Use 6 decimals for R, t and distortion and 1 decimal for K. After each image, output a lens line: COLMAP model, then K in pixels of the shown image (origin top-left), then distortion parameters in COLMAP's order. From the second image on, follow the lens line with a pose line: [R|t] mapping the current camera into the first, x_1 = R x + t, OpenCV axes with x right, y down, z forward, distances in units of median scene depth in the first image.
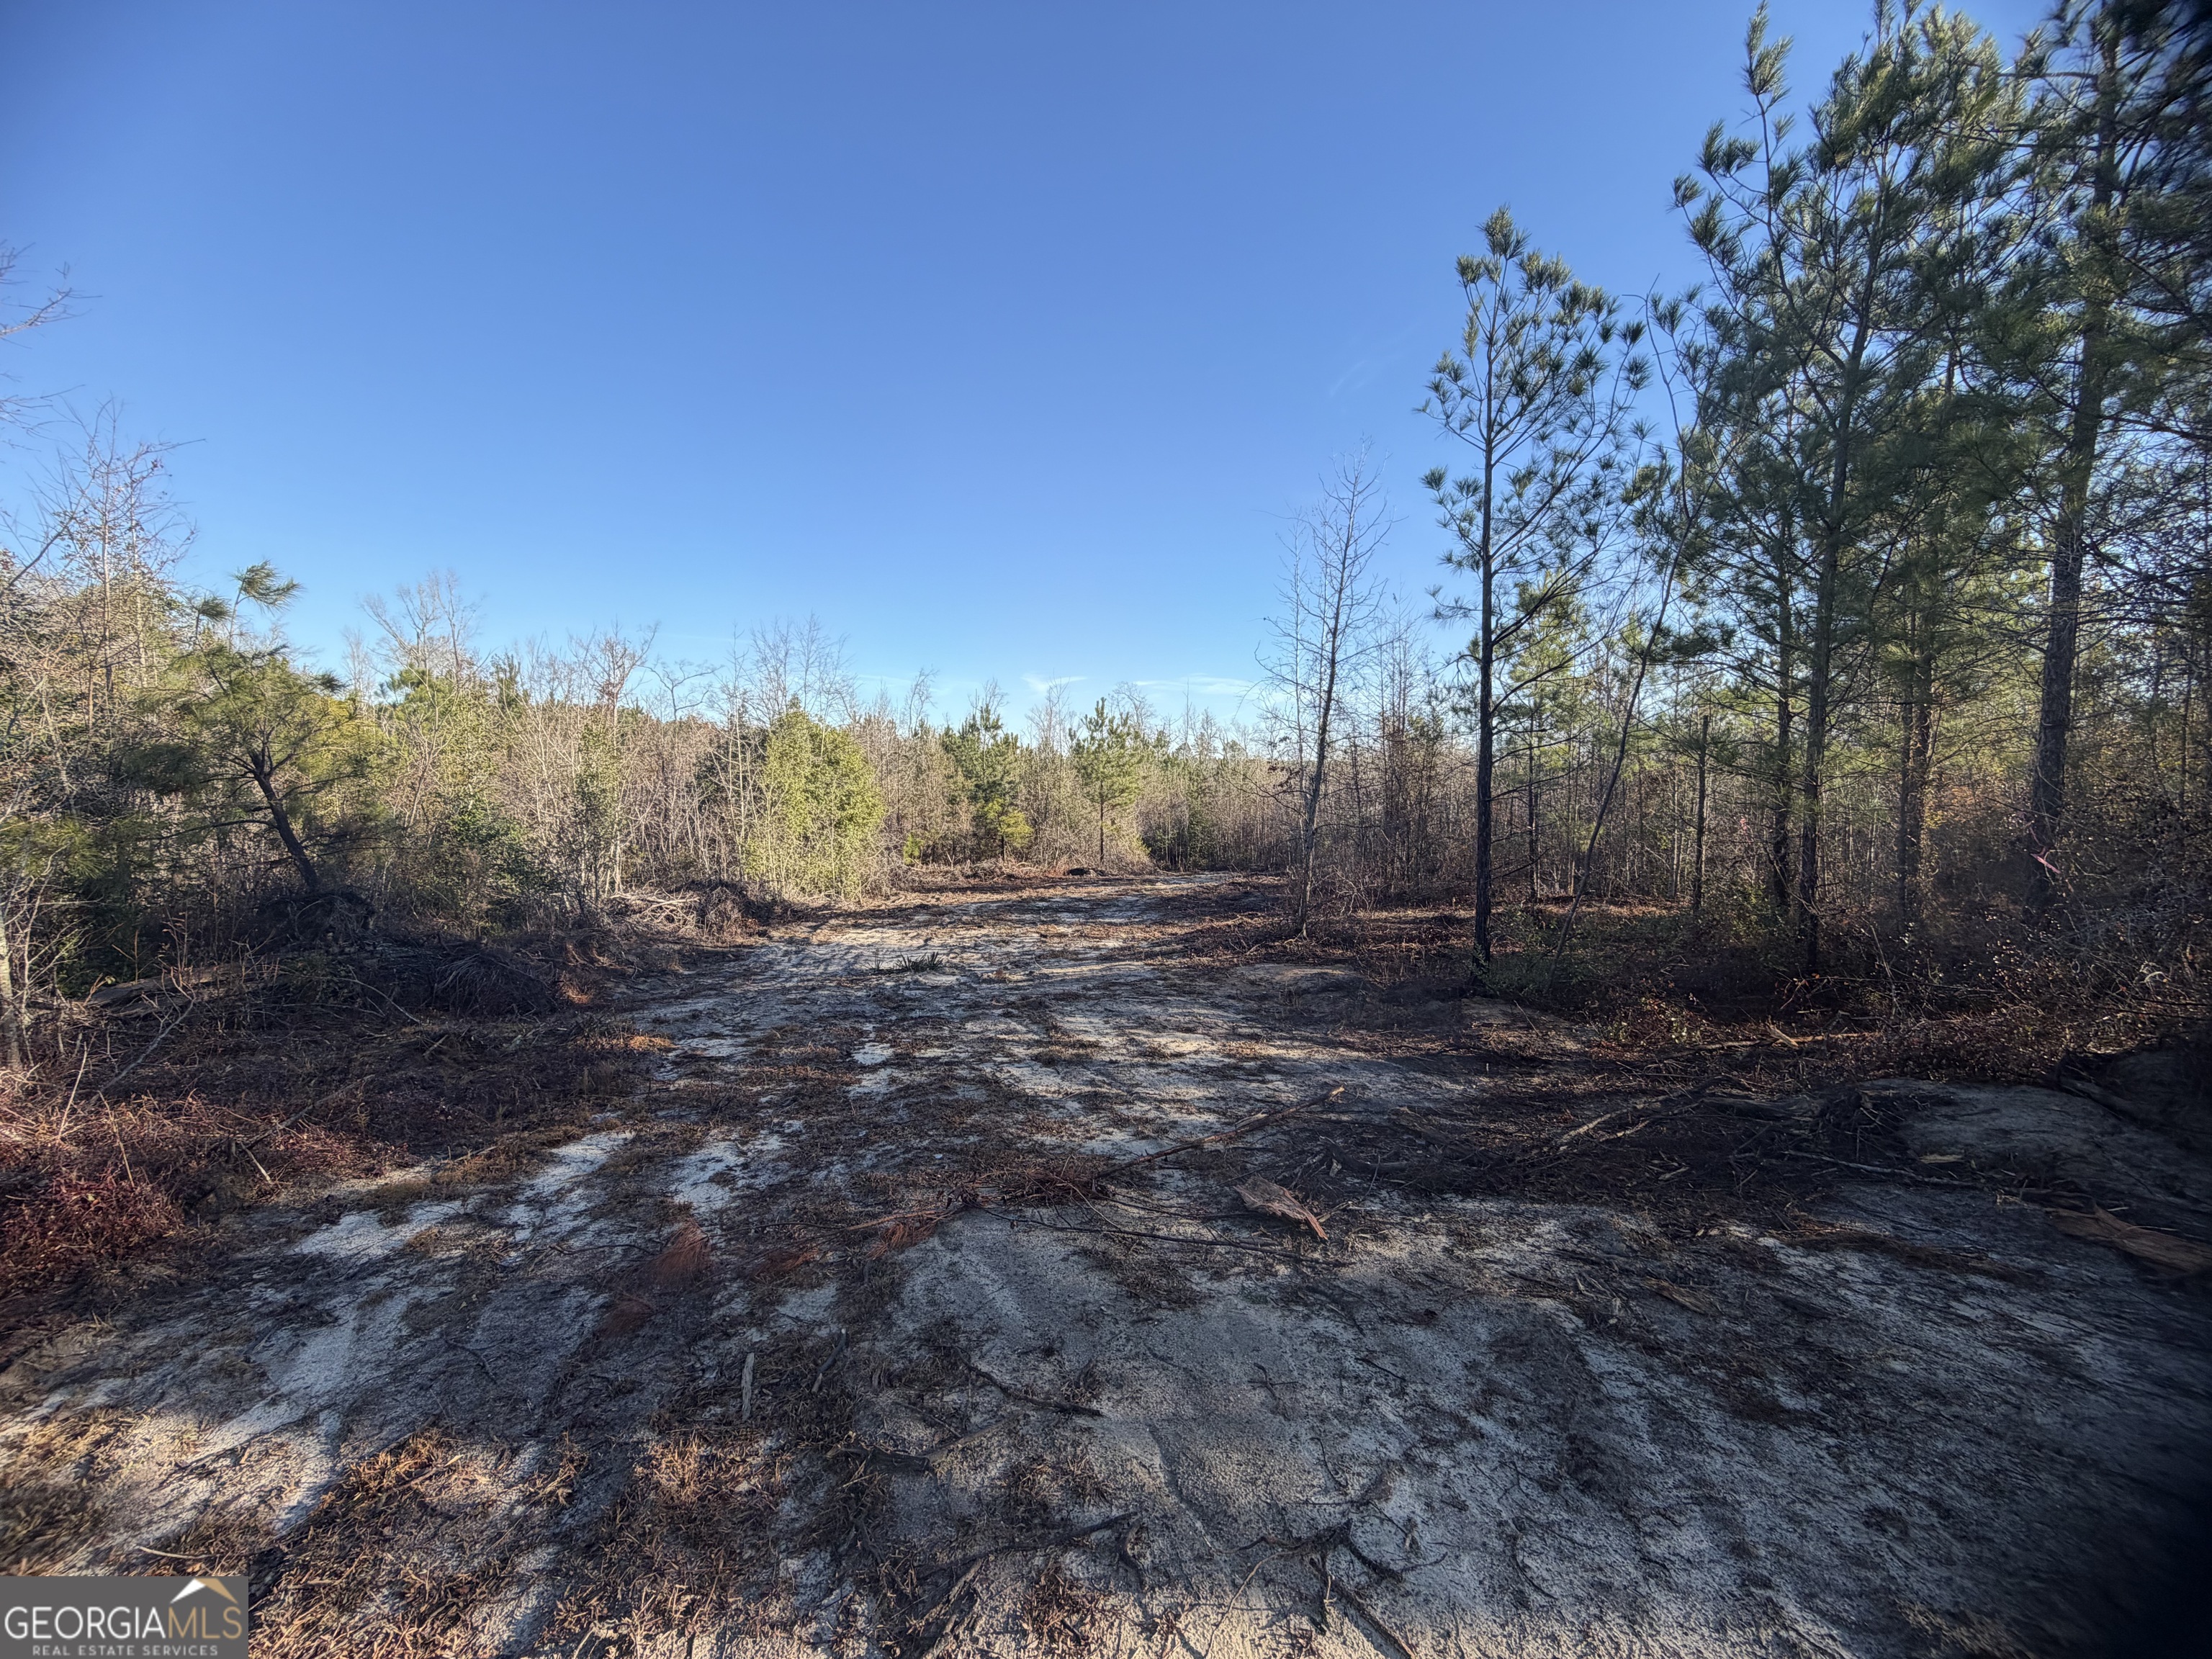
lens RADIAL K [[881.4, 0, 1099.1], [0, 881.4, 816.6], [0, 0, 1]] dist [0.001787, -0.000375]
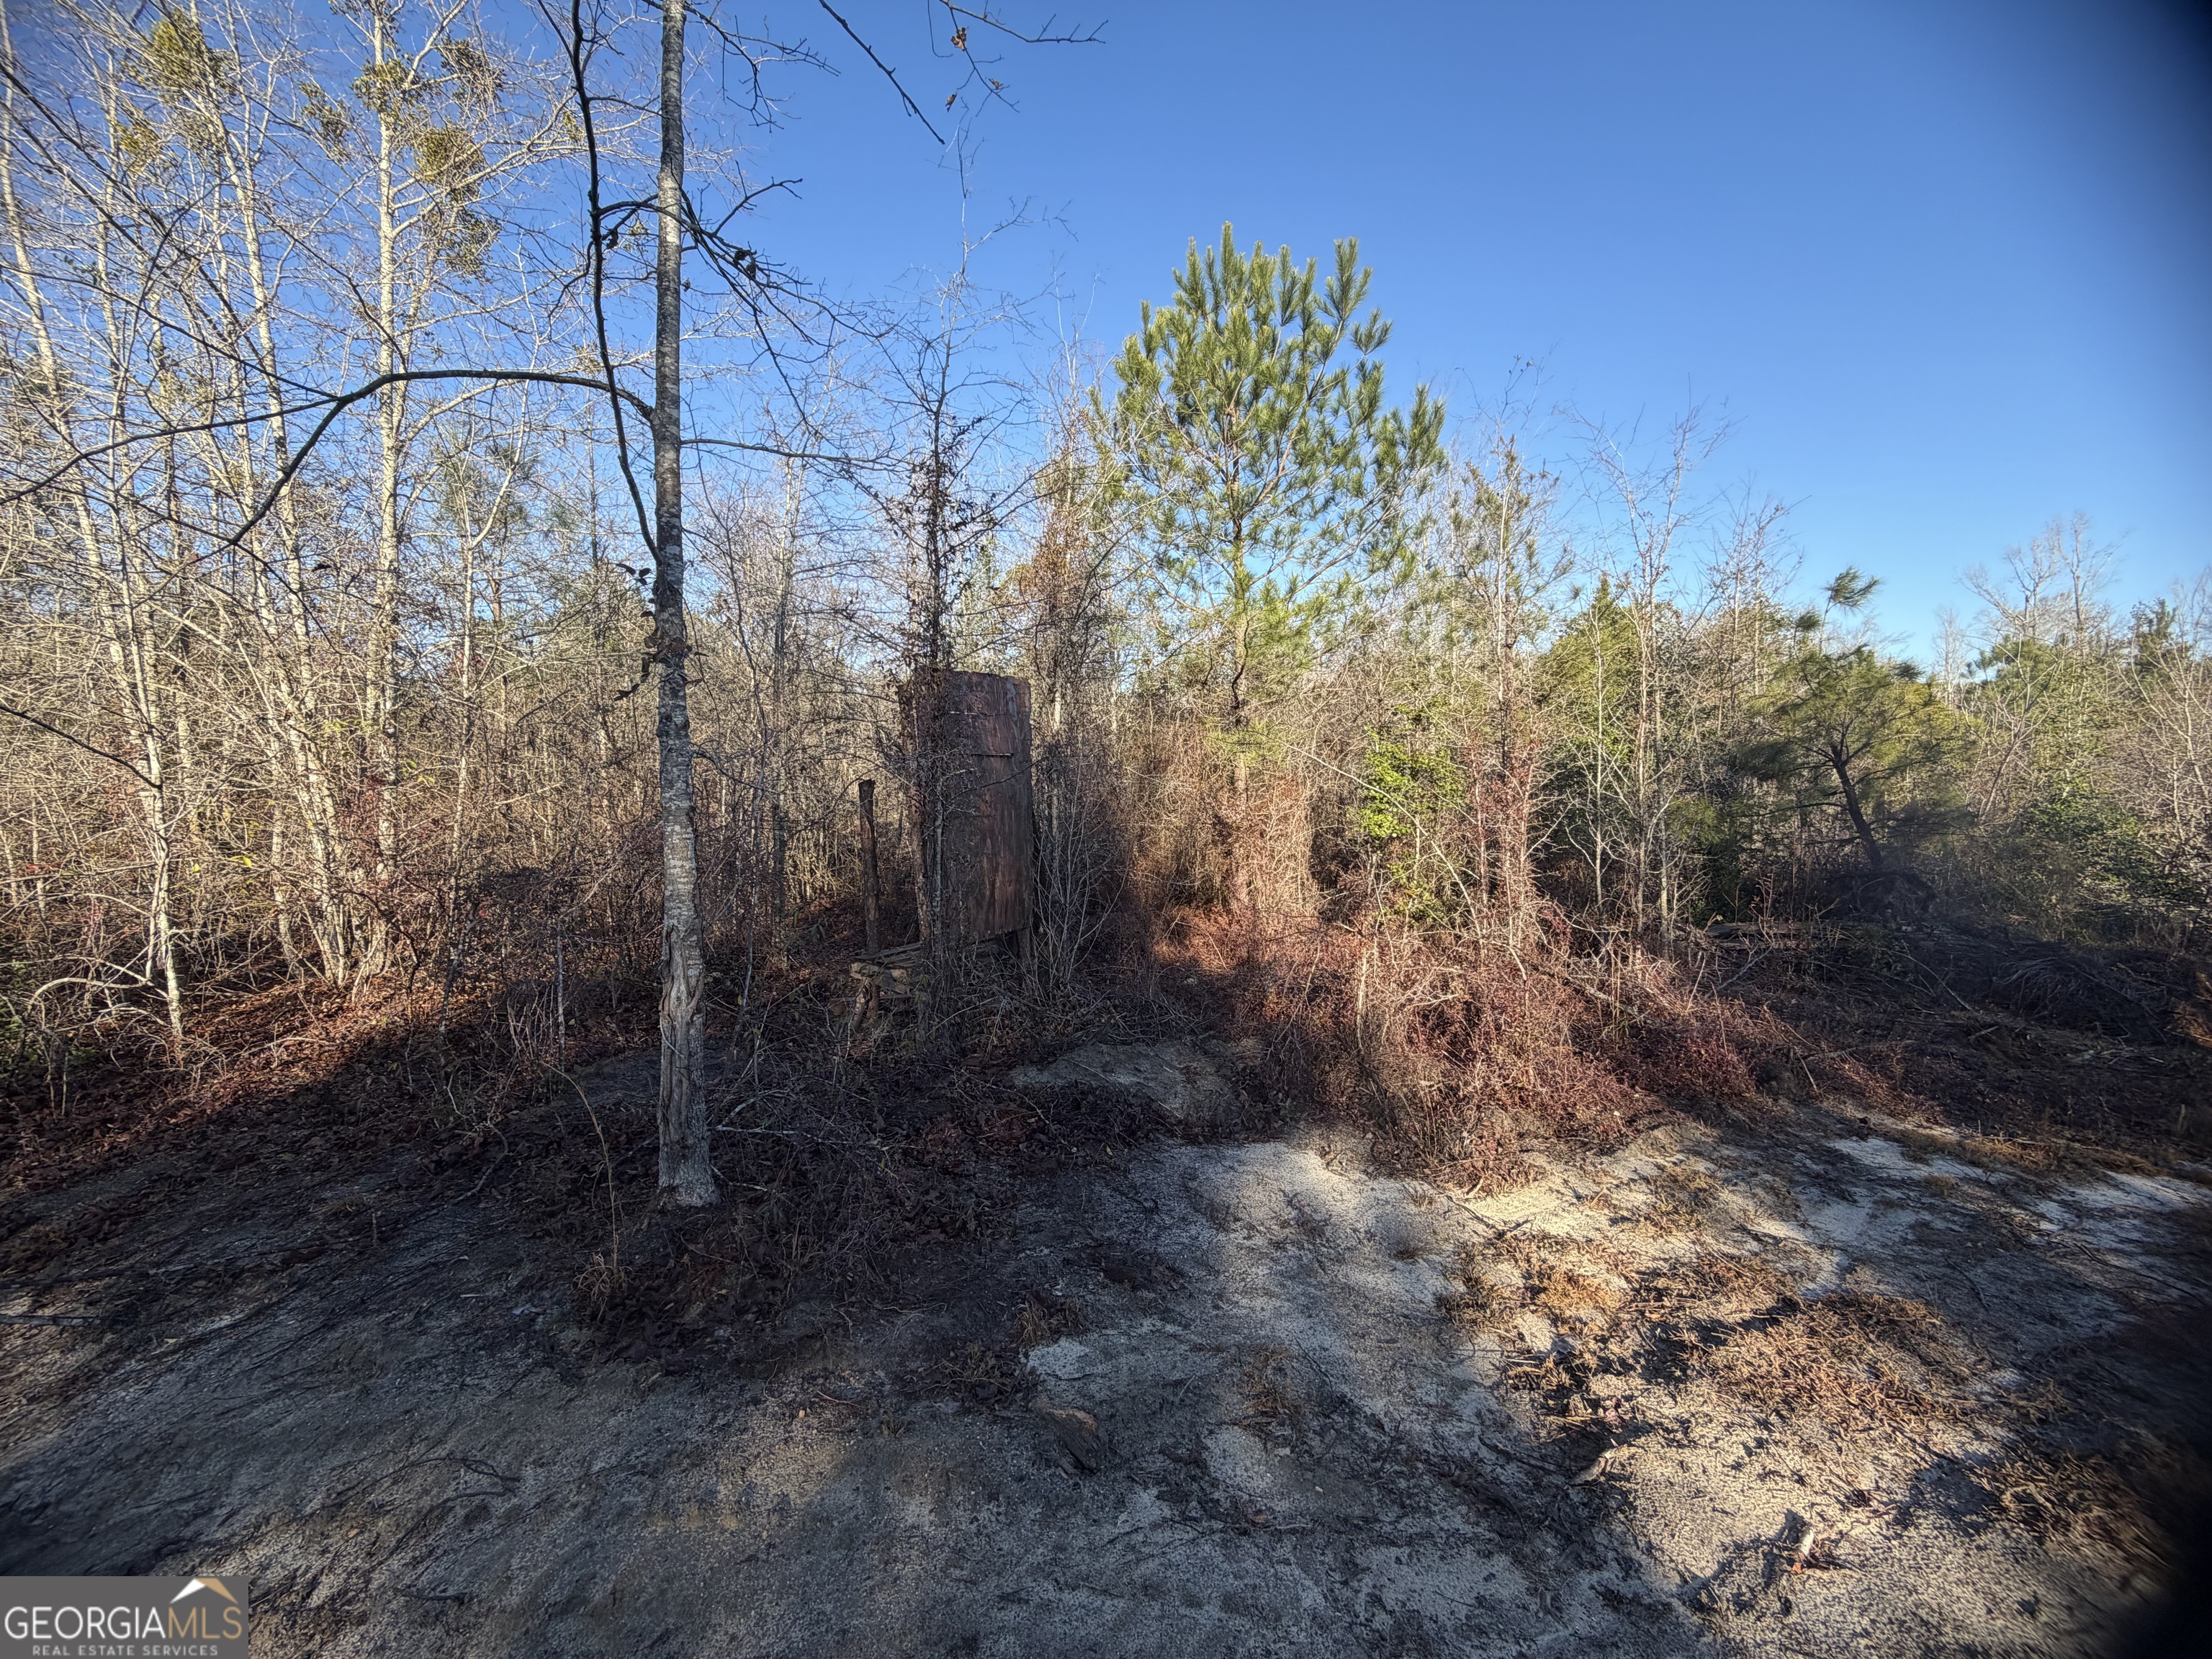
lens RADIAL K [[881.4, 0, 1098.9], [0, 881.4, 832.7], [0, 0, 1]] dist [0.001787, -0.000375]
pose [[0.110650, 0.051978, -0.992499, 0.076432], [-0.020473, 0.998539, 0.050012, 0.004693], [0.993649, 0.014786, 0.111553, -0.069306]]
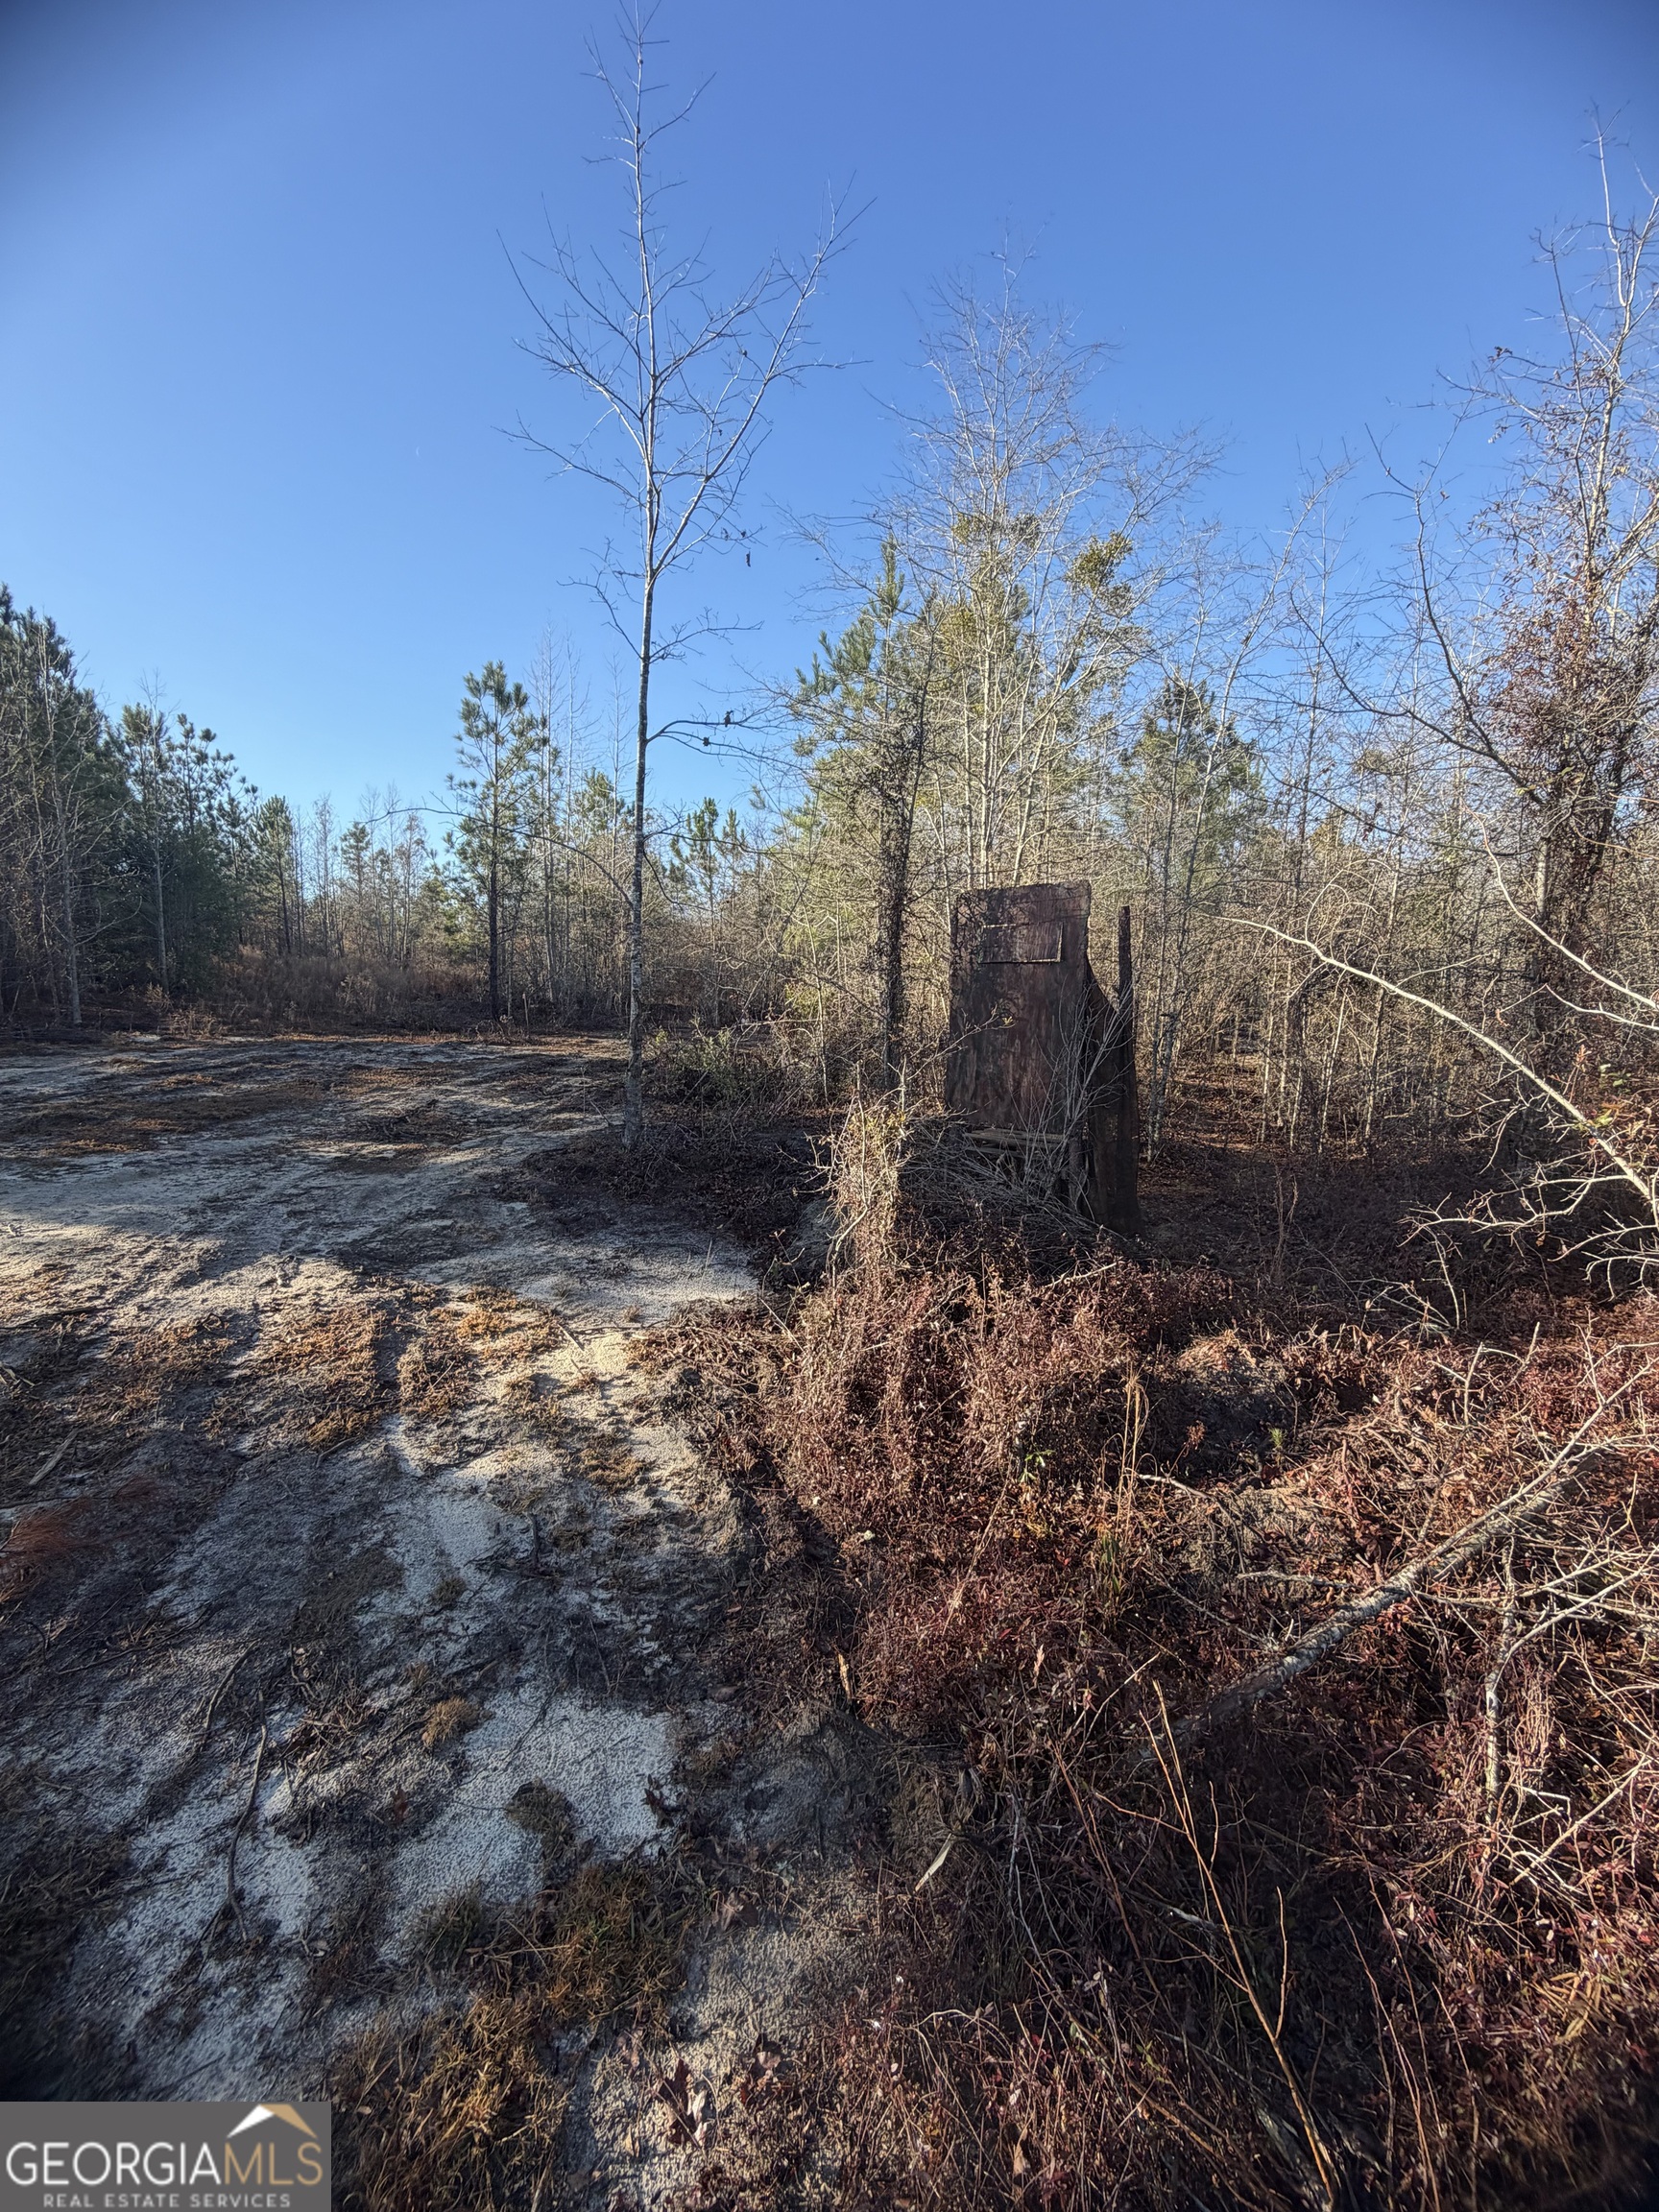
lens RADIAL K [[881.4, 0, 829.2], [0, 881.4, 1105.4], [0, 0, 1]] dist [0.001787, -0.000375]
pose [[-0.999417, -0.019882, -0.027771, -0.408297], [-0.023724, 0.989046, 0.145692, -0.003856], [0.024570, 0.146266, -0.988940, 0.624261]]
